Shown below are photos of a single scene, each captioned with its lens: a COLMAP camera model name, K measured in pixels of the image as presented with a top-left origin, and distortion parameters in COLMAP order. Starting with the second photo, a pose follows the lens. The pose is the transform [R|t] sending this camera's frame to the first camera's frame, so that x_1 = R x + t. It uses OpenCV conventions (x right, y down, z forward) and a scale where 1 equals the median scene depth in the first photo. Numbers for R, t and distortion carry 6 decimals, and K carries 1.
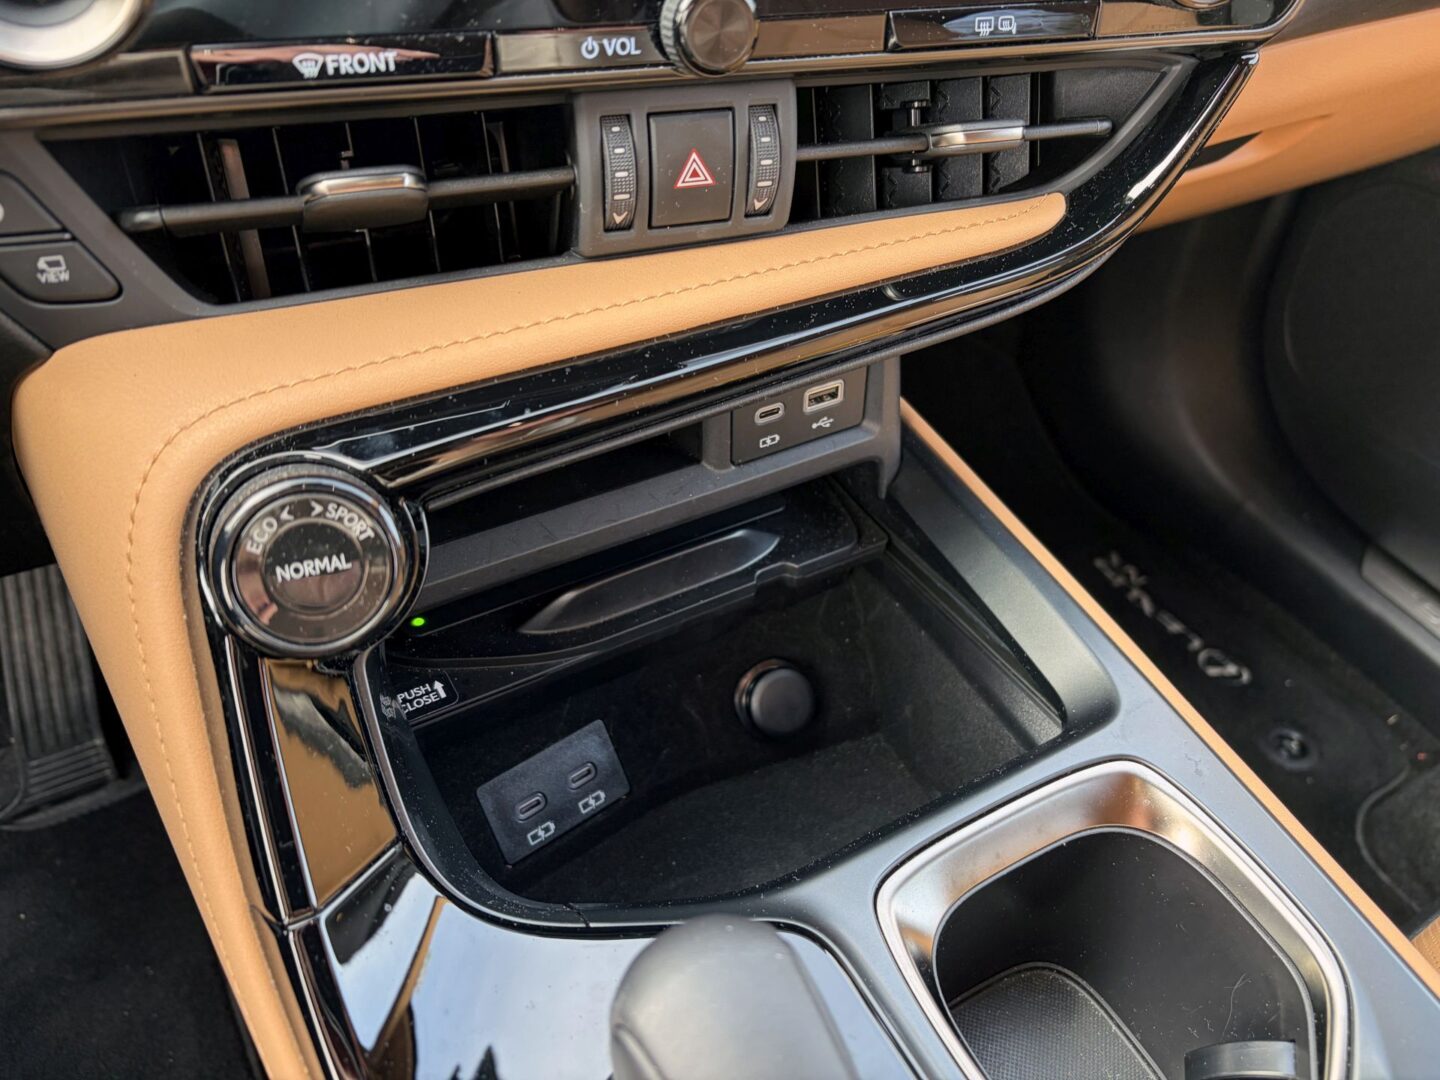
lens RADIAL K [[1116.1, 0, 713.6], [0, 1116.1, 537.1], [0, 0, 1]] dist [0.044469, -0.058985]
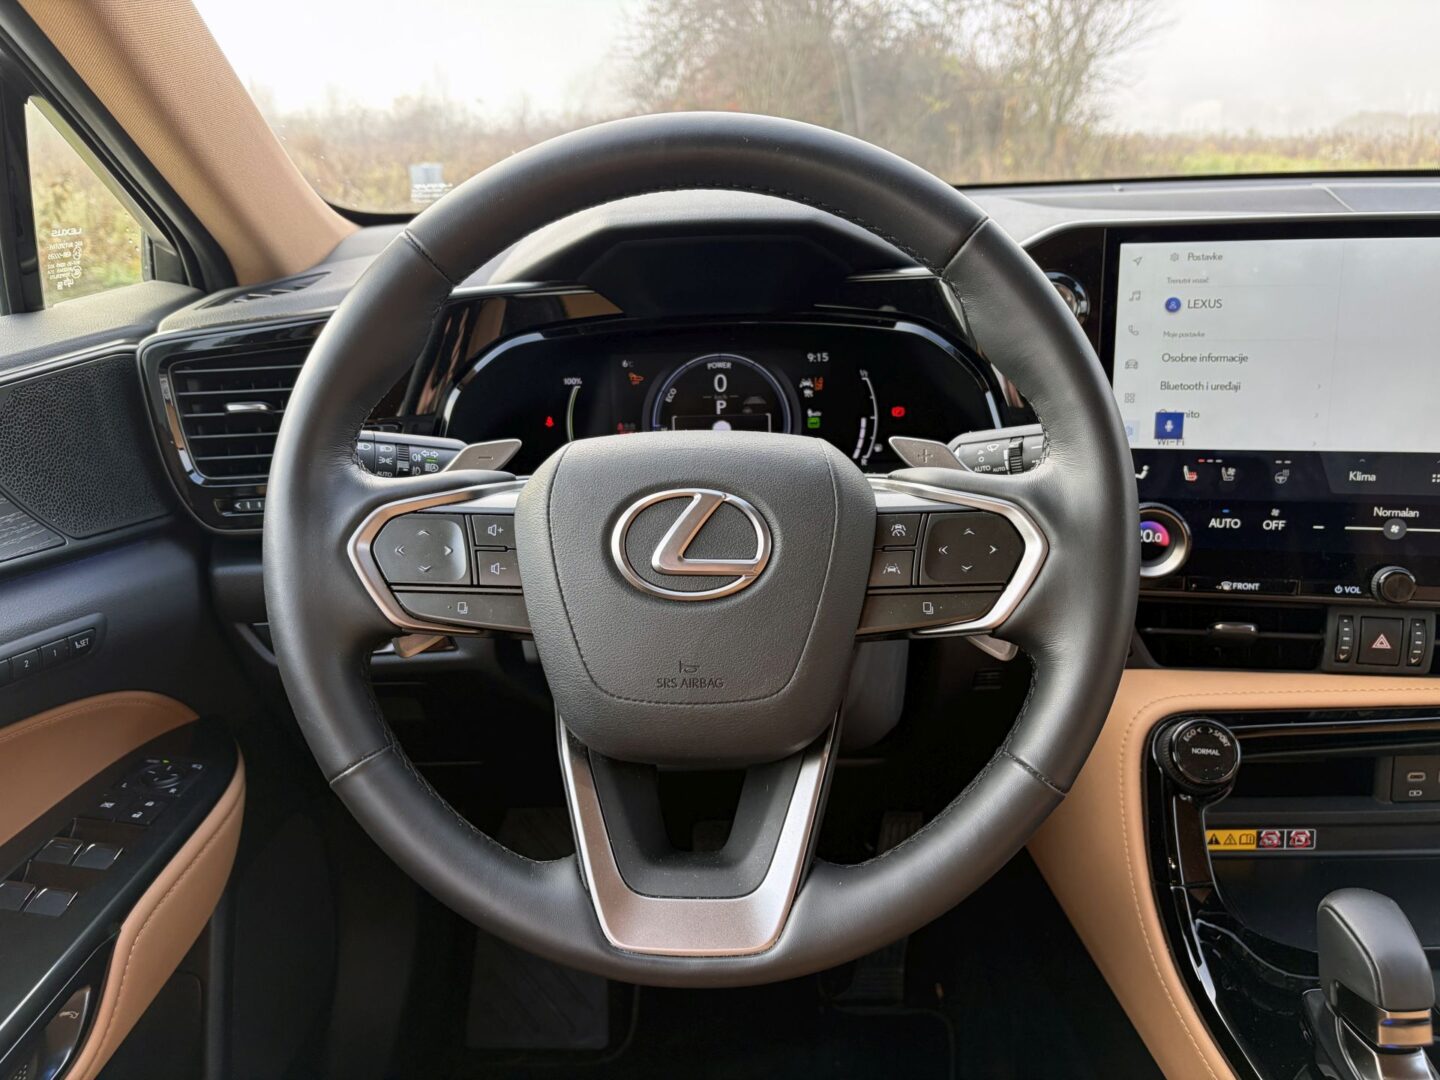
lens RADIAL K [[1116.1, 0, 708.1], [0, 1116.1, 545.0], [0, 0, 1]] dist [0.044469, -0.058985]
pose [[0.841466, 0.073523, -0.535284, 0.042577], [-0.295314, 0.892211, -0.341686, 0.711277], [0.452465, 0.445595, 0.772477, -1.541235]]
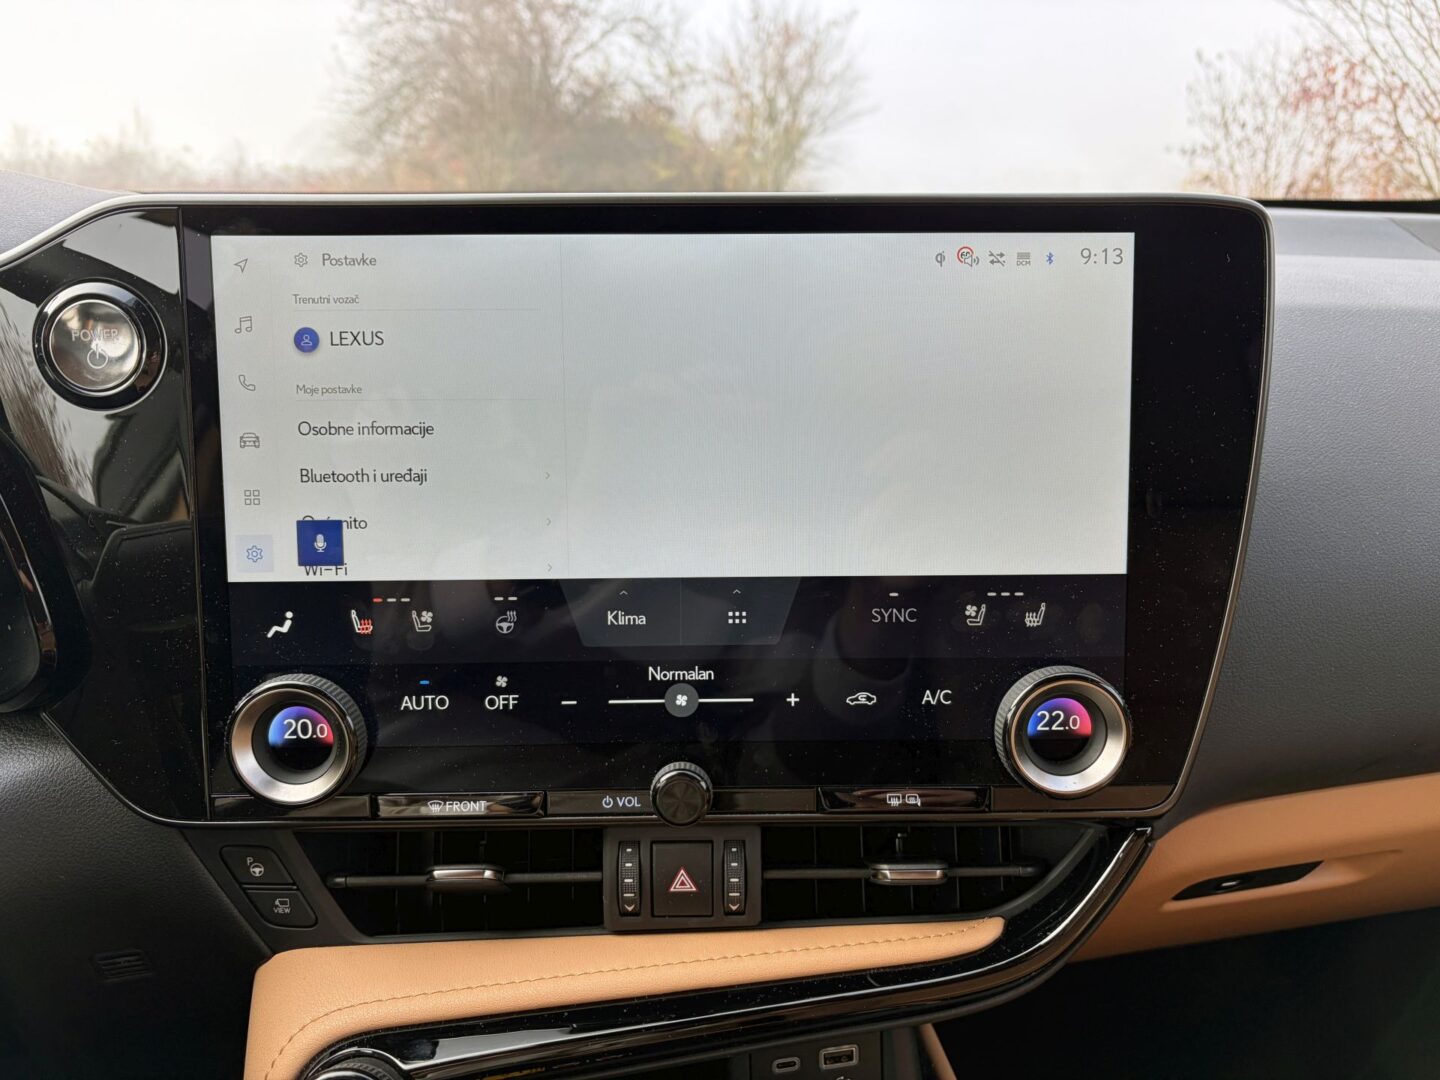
lens RADIAL K [[1116.1, 0, 723.6], [0, 1116.1, 538.0], [0, 0, 1]] dist [0.044469, -0.058985]
pose [[0.941718, 0.014333, -0.336097, 0.515646], [-0.172895, 0.877661, -0.447010, -0.076751], [0.288572, 0.479067, 0.828988, -0.400308]]
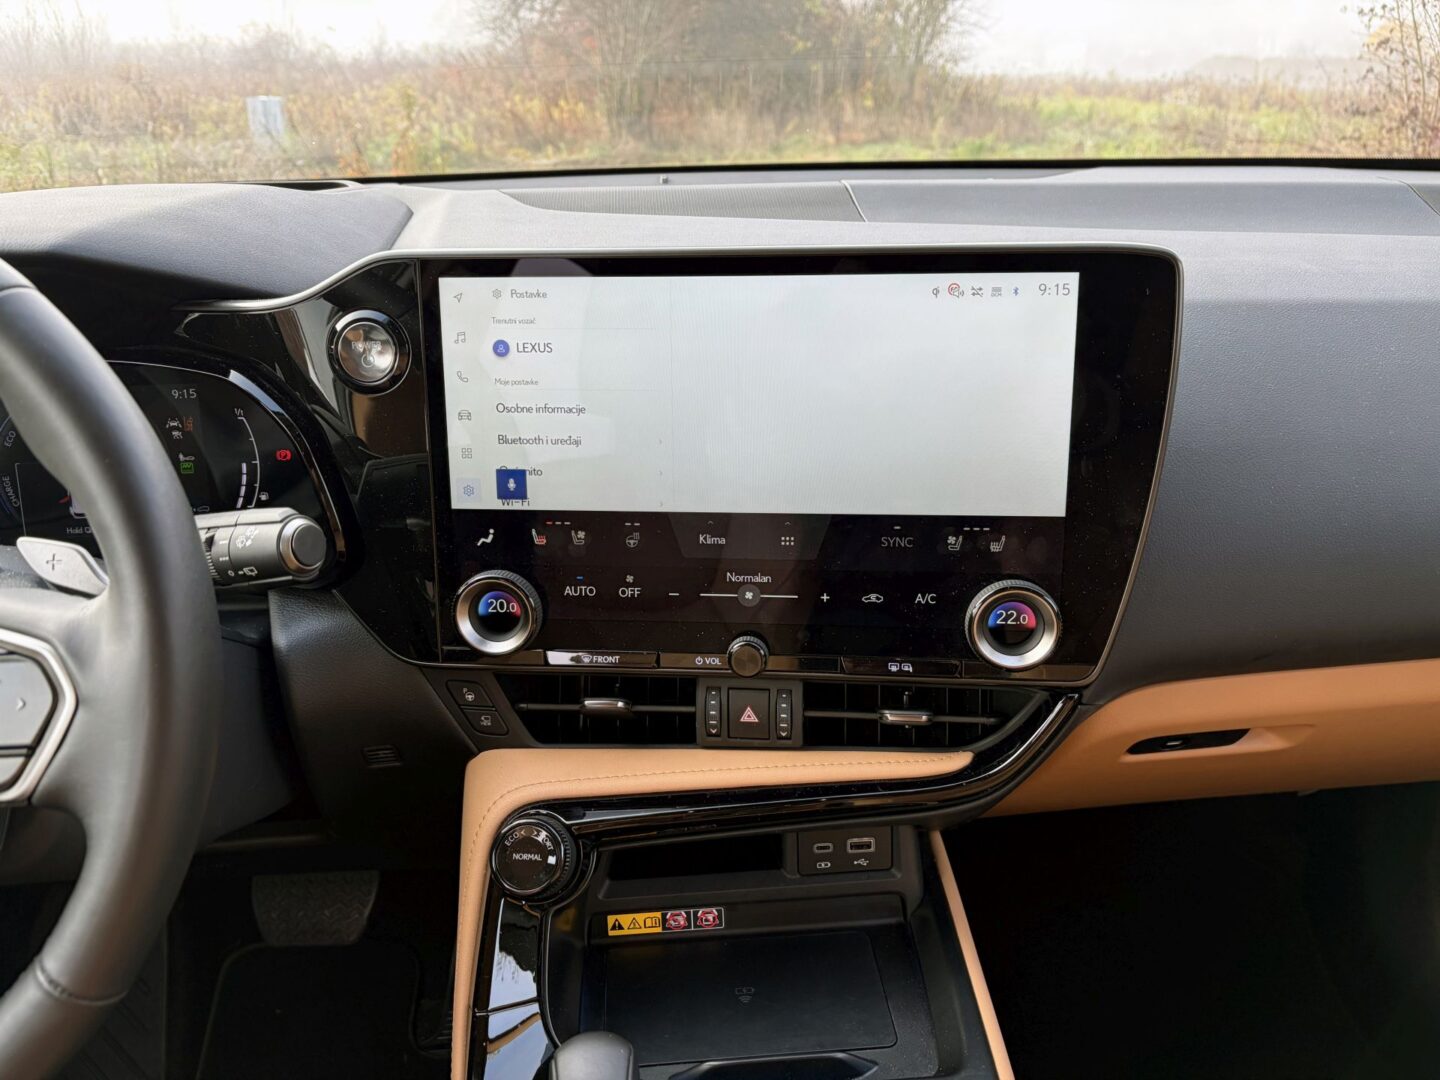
lens RADIAL K [[1116.1, 0, 725.7], [0, 1116.1, 535.7], [0, 0, 1]] dist [0.044469, -0.058985]
pose [[0.896930, 0.072224, -0.436235, 0.853515], [-0.234994, 0.913571, -0.331913, 0.079827], [0.374560, 0.400215, 0.836381, -0.945919]]
